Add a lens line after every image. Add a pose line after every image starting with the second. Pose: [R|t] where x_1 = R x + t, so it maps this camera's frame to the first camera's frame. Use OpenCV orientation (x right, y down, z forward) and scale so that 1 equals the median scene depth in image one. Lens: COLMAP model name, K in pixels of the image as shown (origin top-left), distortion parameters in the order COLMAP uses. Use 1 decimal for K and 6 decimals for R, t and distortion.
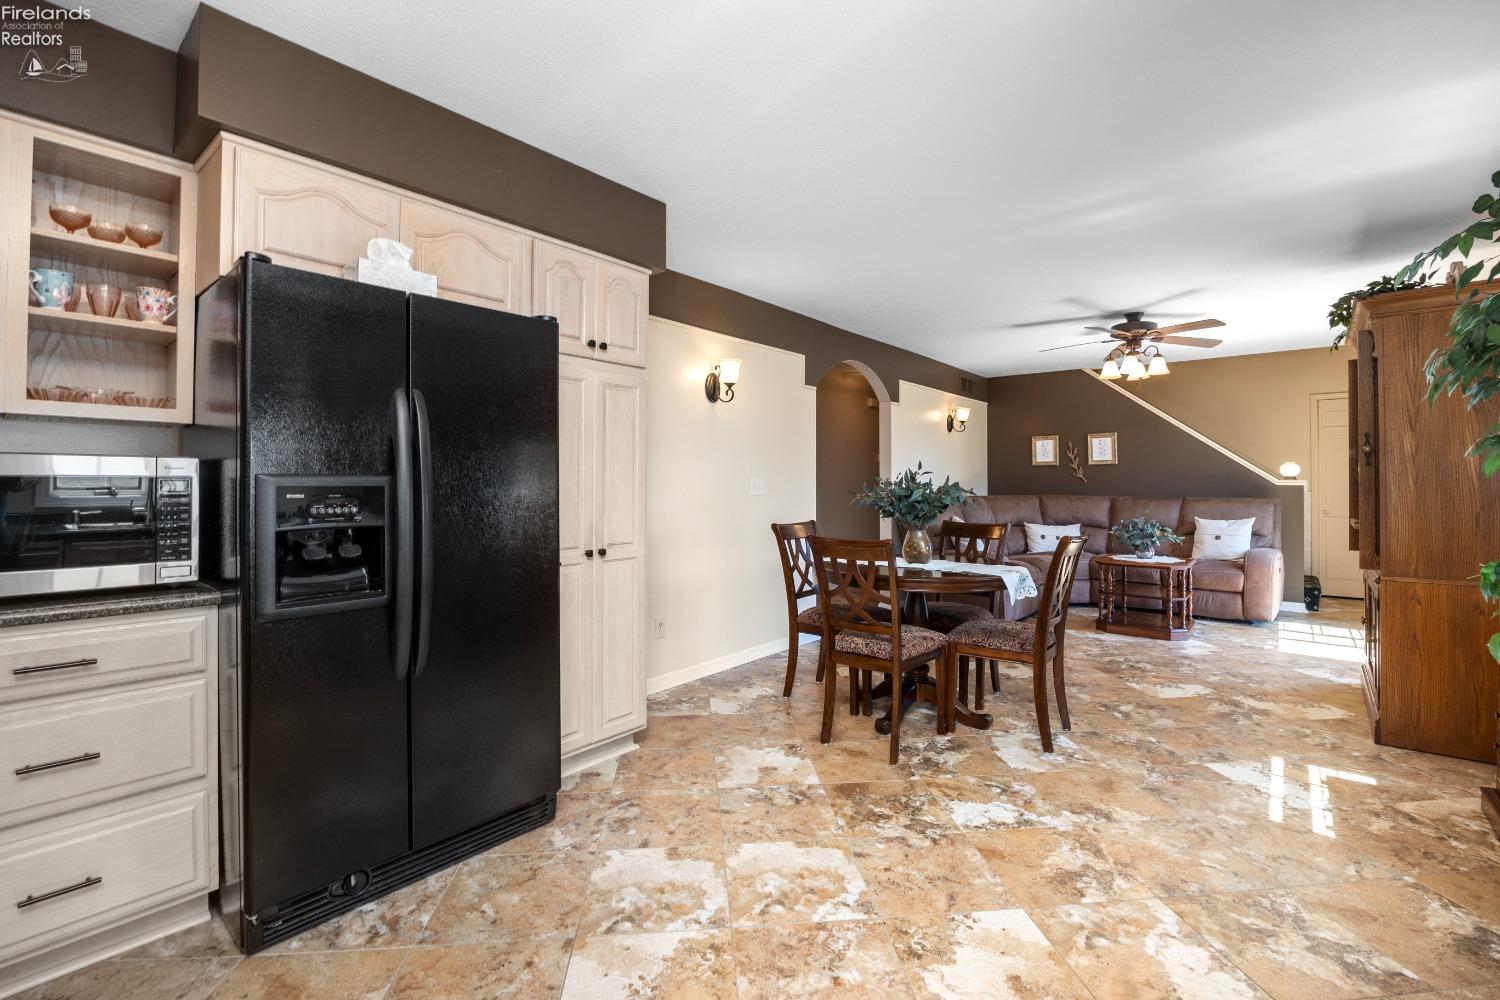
lens RADIAL K [[658.5, 0, 750.7], [0, 658.5, 479.8], [0, 0, 1]] dist [-0.016380, 0.000811]
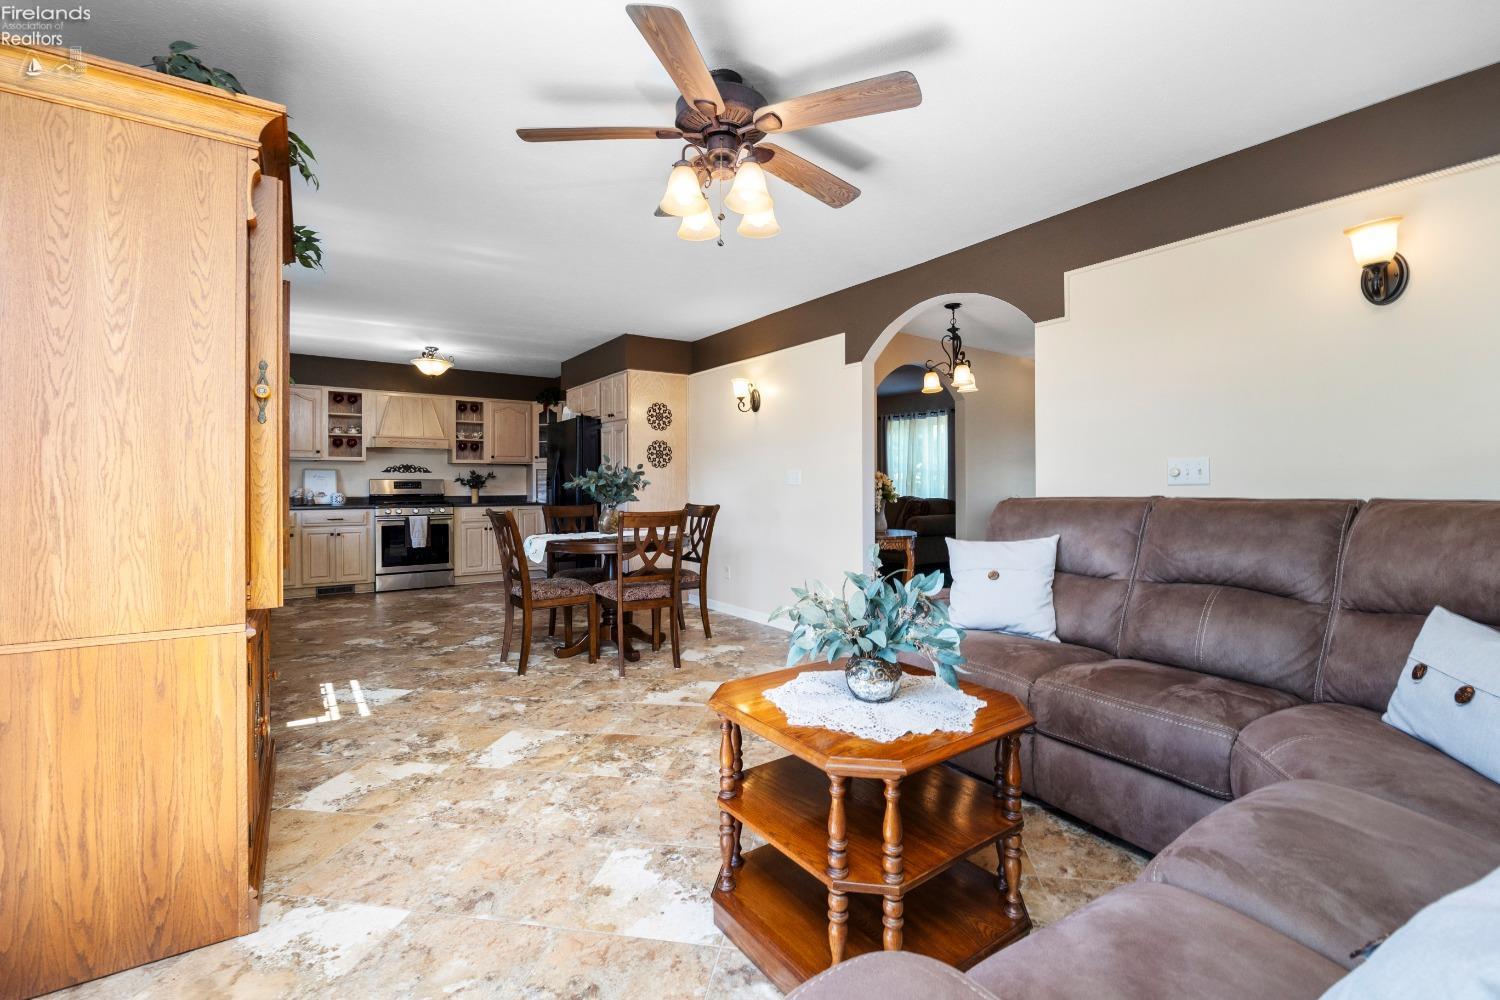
lens RADIAL K [[649.0, 0, 750.9], [0, 649.0, 481.7], [0, 0, 1]] dist [-0.000549, -0.000095]
pose [[-0.256038, -0.002015, -0.966664, 2.138417], [0.007991, 0.999959, -0.004201, 0.044975], [0.966634, -0.008801, -0.256012, 2.397949]]
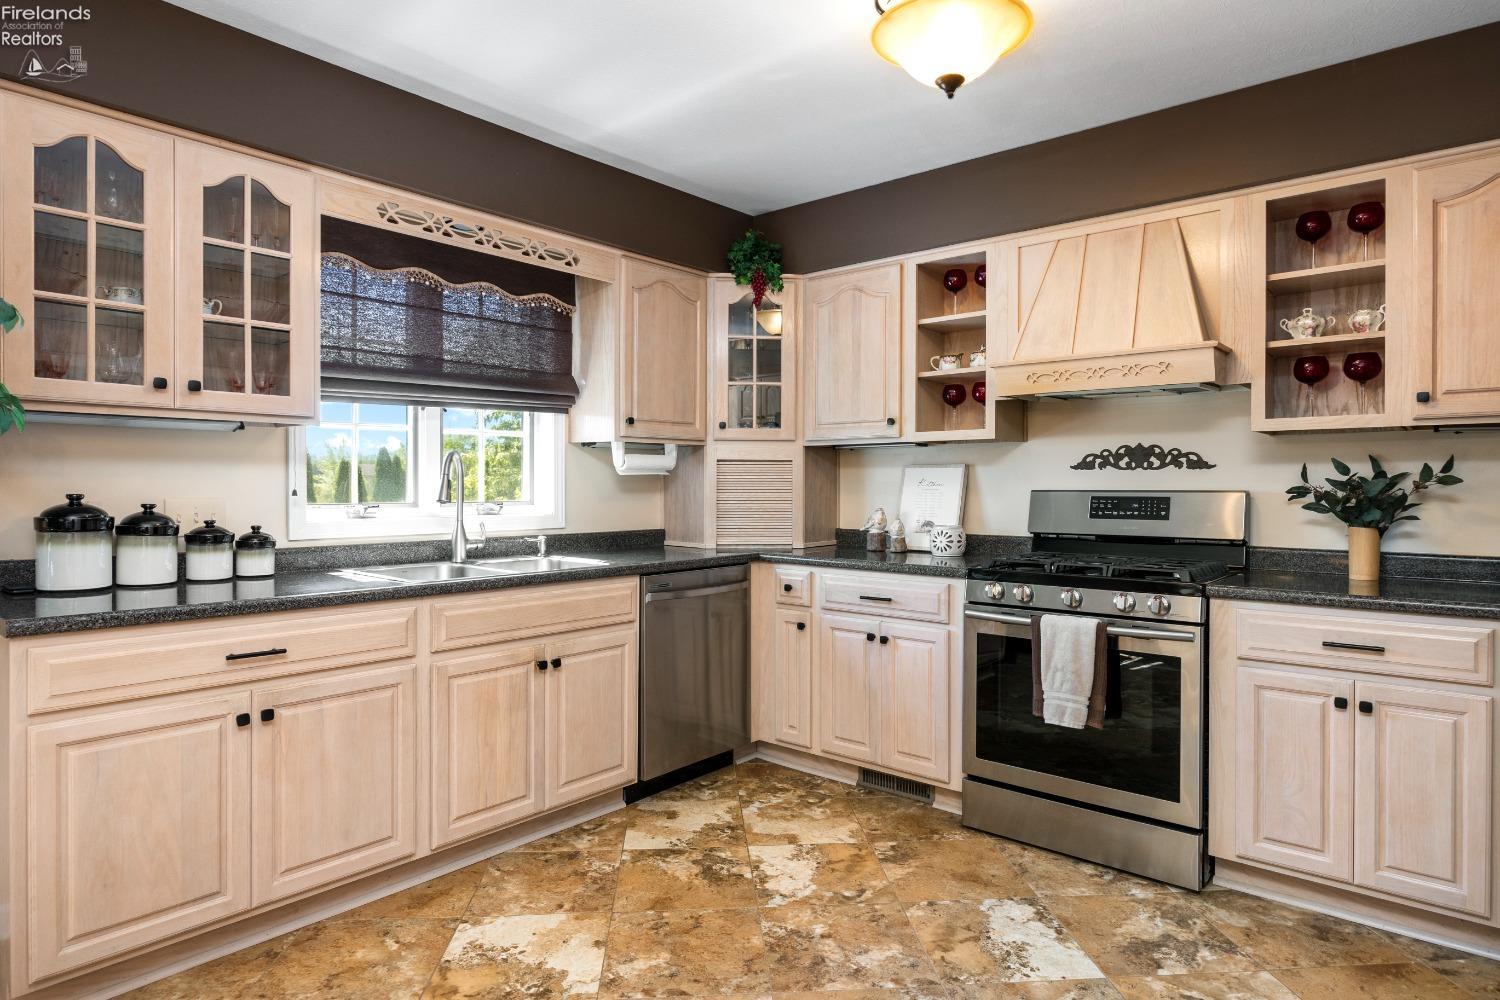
lens RADIAL K [[855.4, 0, 748.6], [0, 855.4, 490.8], [0, 0, 1]] dist [-0.003323, -0.000830]
pose [[-0.999879, -0.001381, 0.015500, 0.009658], [-0.001379, 0.999999, 0.000143, 0.006780], [-0.015500, 0.000122, -0.999880, 1.292885]]
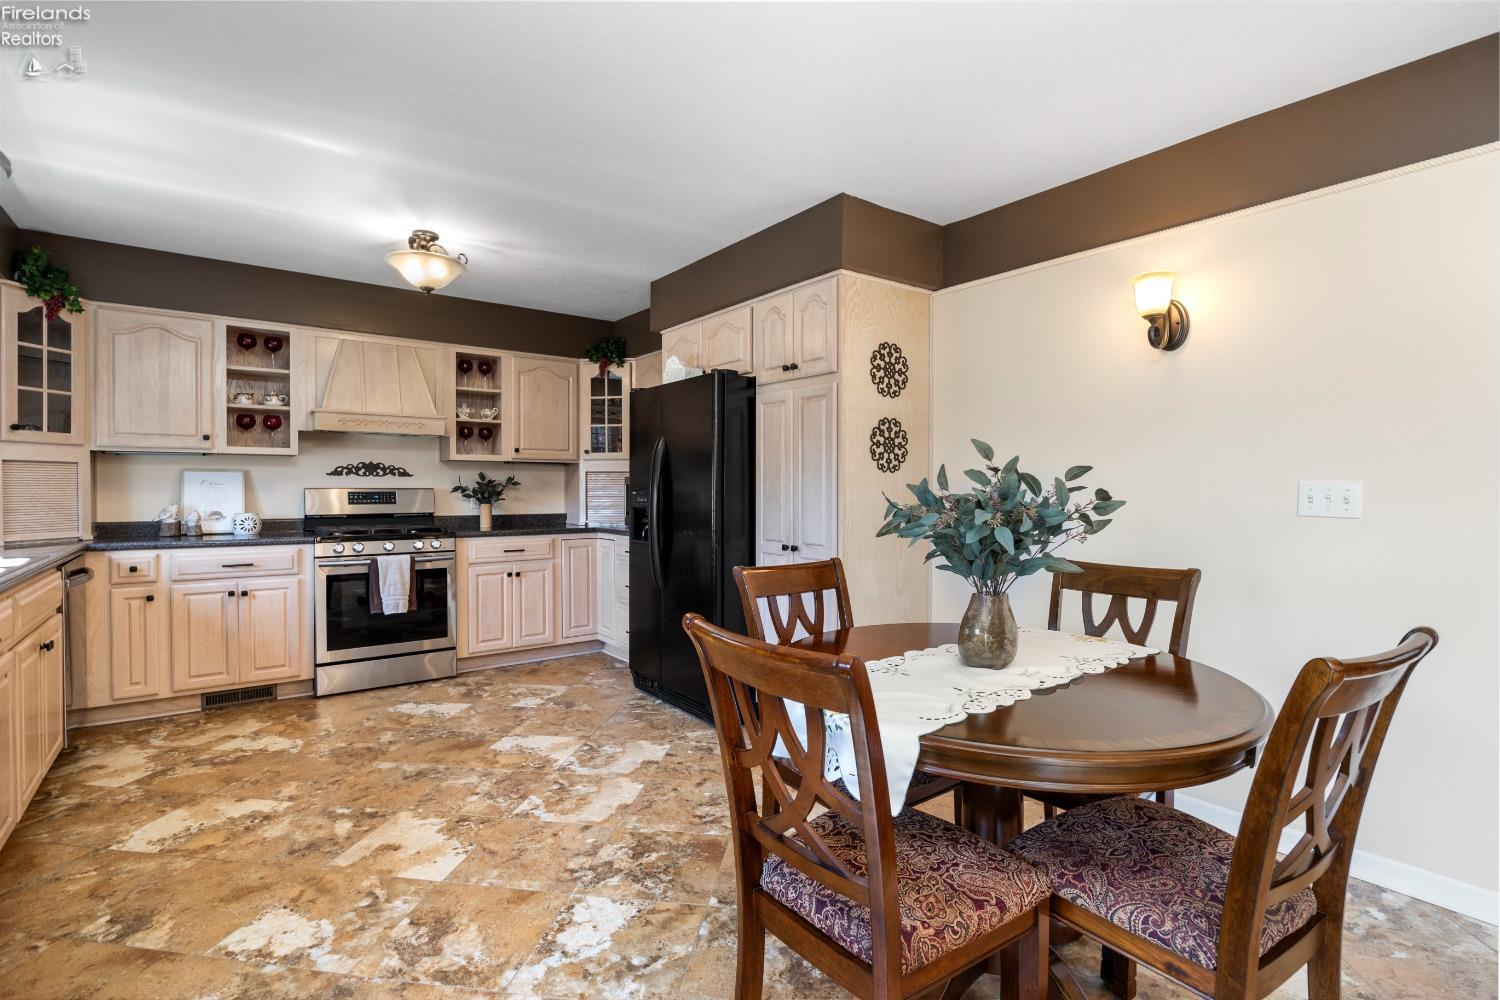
lens RADIAL K [[700.7, 0, 748.5], [0, 700.7, 494.0], [0, 0, 1]] dist [-0.003250, -0.000331]
pose [[-0.229863, 0.010344, -0.973168, 1.139894], [0.001980, 0.999946, 0.010161, 0.003829], [0.973221, 0.000409, -0.229871, 1.412609]]
